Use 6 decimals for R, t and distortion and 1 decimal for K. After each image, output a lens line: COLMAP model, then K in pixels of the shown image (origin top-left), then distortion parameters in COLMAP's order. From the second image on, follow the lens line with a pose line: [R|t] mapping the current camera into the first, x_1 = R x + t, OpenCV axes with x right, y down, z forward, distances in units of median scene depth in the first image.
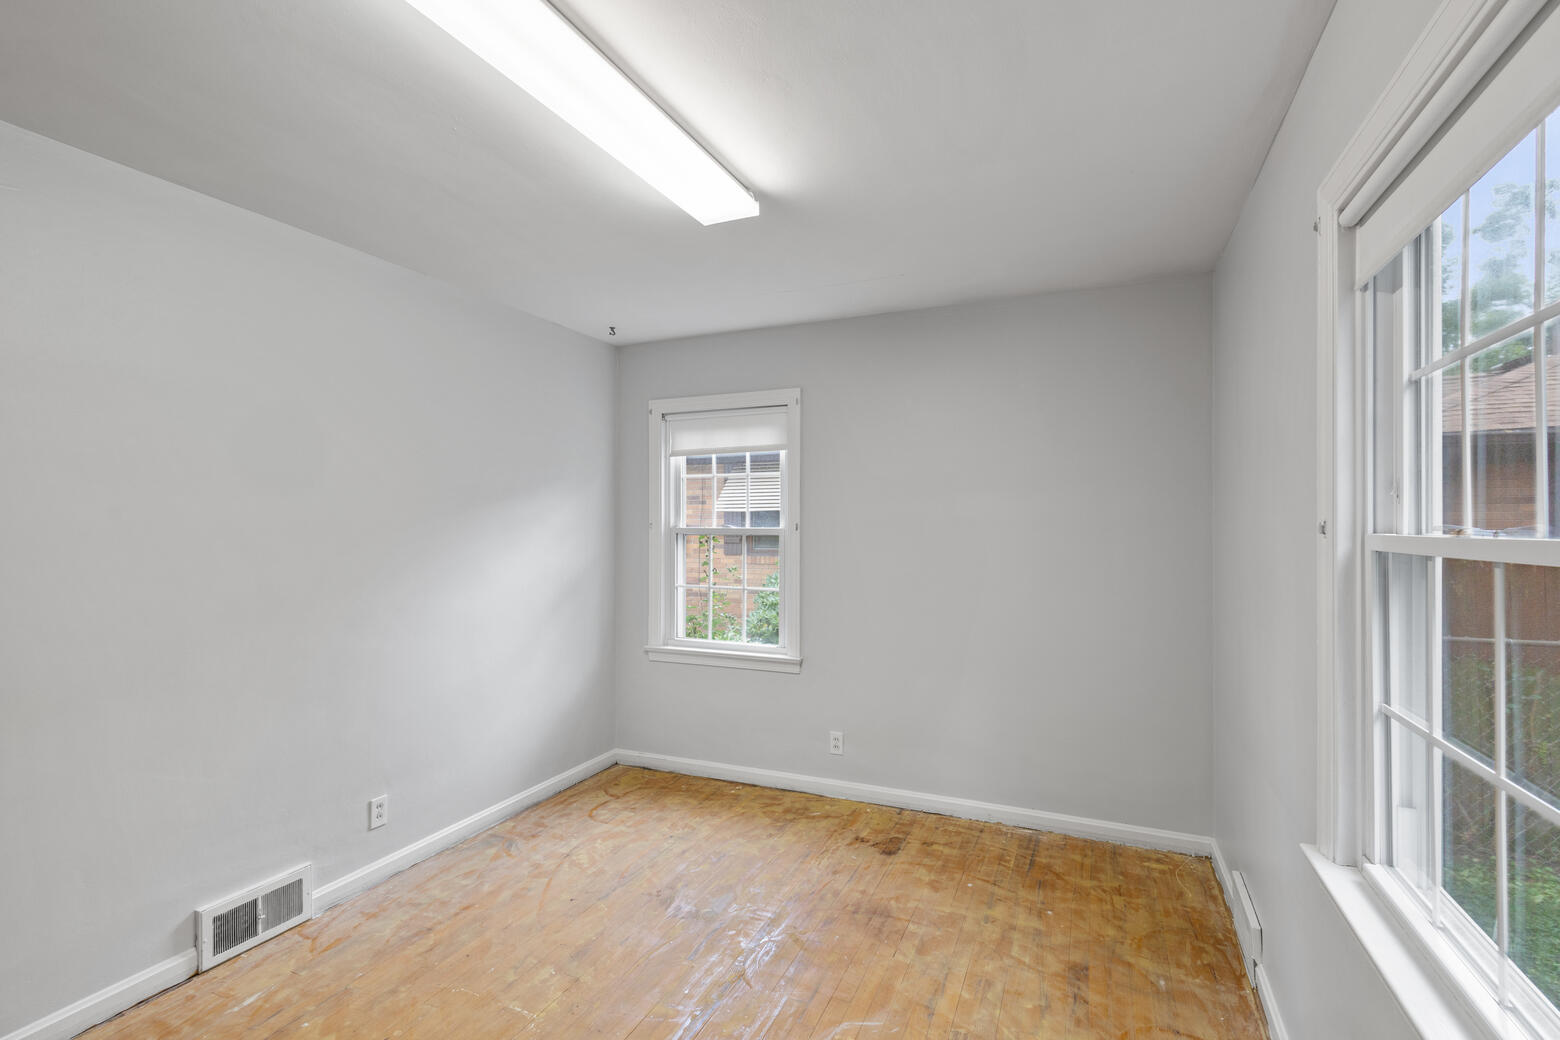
lens RADIAL K [[717.9, 0, 787.2], [0, 717.9, 520.9], [0, 0, 1]] dist [0.009316, -0.002974]
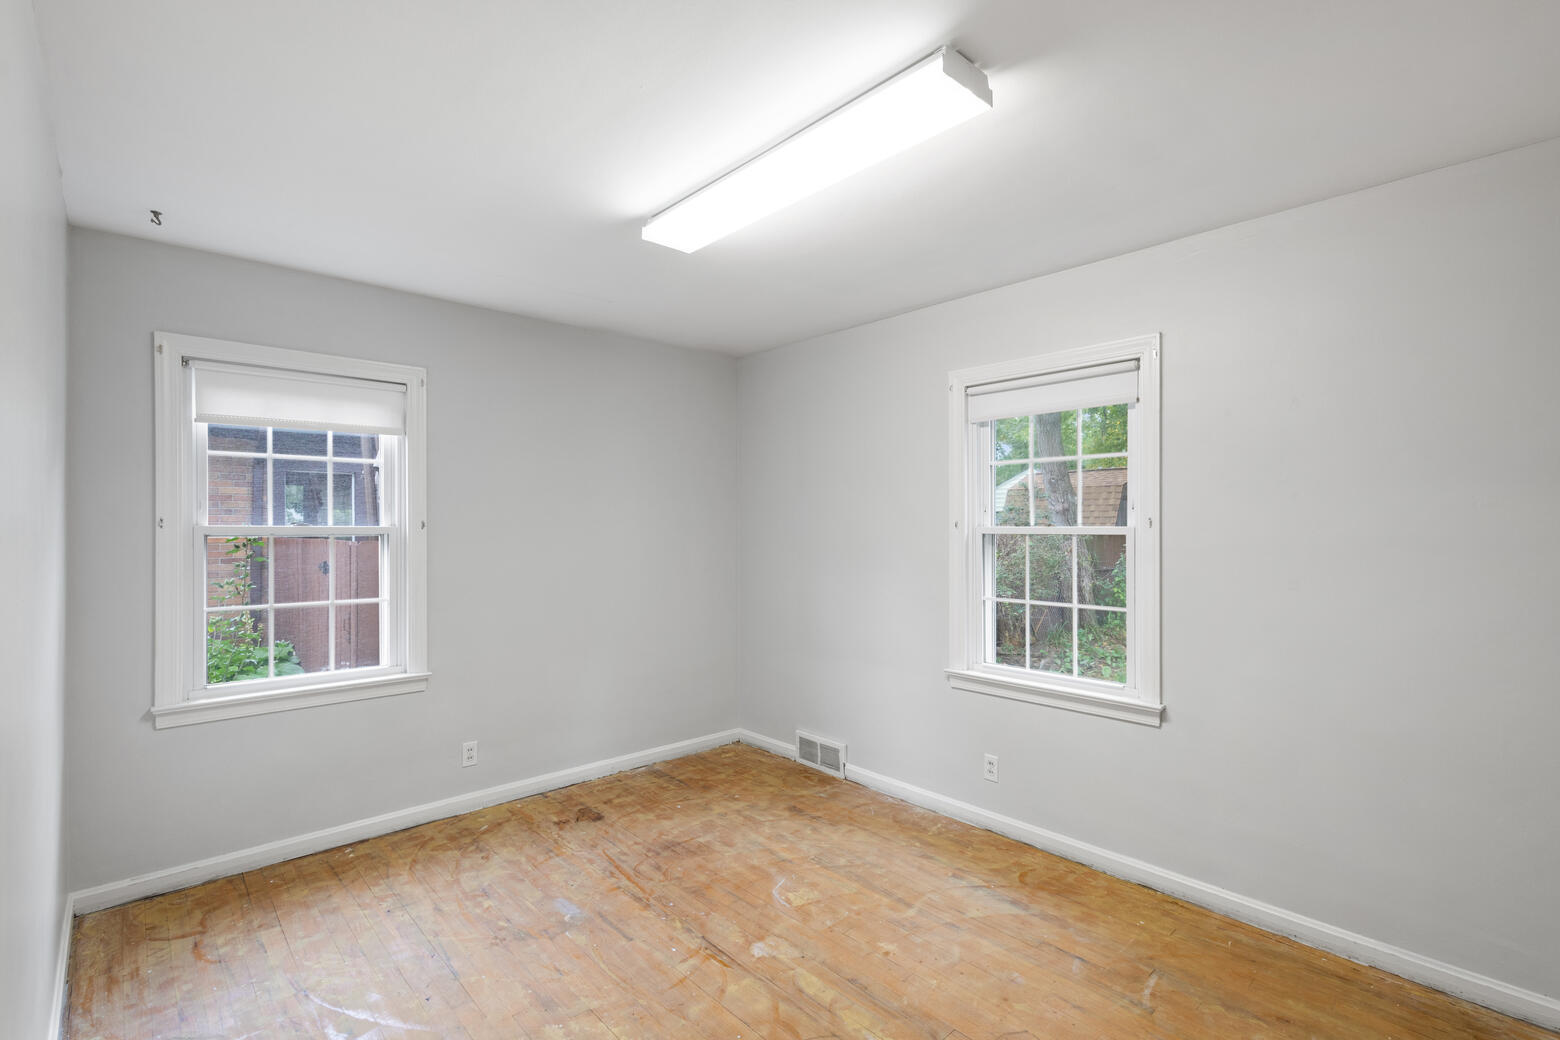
lens RADIAL K [[717.9, 0, 784.5], [0, 717.9, 522.0], [0, 0, 1]] dist [0.009316, -0.002974]
pose [[0.407943, 0.004748, 0.912995, -0.692942], [-0.003971, 0.999986, -0.003426, 0.006893], [-0.912999, -0.002228, 0.407957, 0.263448]]
